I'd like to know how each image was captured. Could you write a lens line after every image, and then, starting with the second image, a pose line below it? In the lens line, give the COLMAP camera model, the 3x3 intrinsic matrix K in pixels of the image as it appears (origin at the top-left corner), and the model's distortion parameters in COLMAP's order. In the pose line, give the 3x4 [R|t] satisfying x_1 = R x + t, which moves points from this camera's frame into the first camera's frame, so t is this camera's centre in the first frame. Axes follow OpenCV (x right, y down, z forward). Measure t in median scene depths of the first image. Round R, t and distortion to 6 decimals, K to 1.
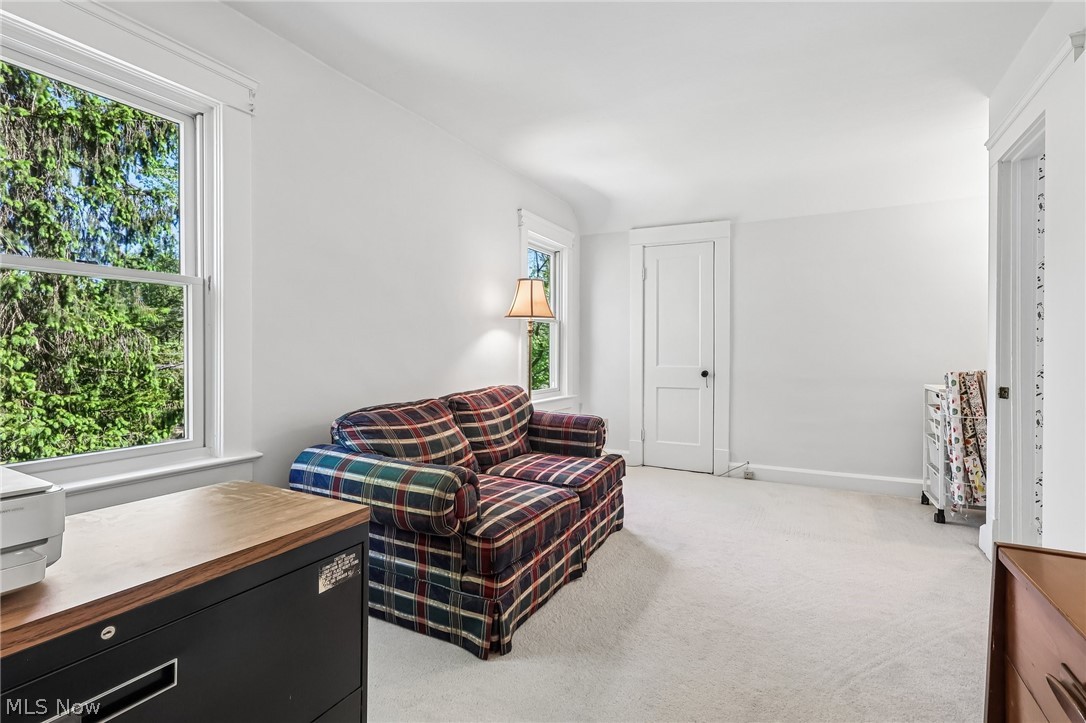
lens RADIAL K [[526.3, 0, 538.7], [0, 526.3, 364.3], [0, 0, 1]] dist [-0.003946, -0.000146]
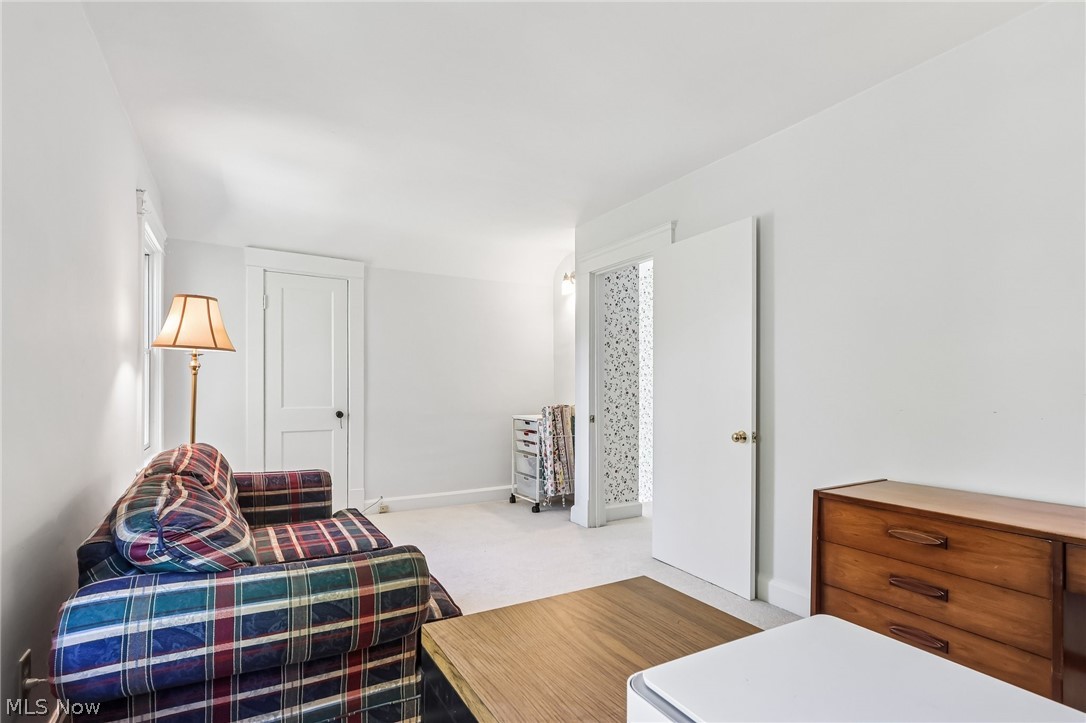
lens RADIAL K [[530.9, 0, 540.9], [0, 530.9, 390.7], [0, 0, 1]] dist [-0.000383, 0.000525]
pose [[0.522637, -0.007195, 0.852525, -0.470220], [0.016185, 0.999868, -0.001484, -0.026460], [-0.852402, 0.014574, 0.522684, 0.244263]]
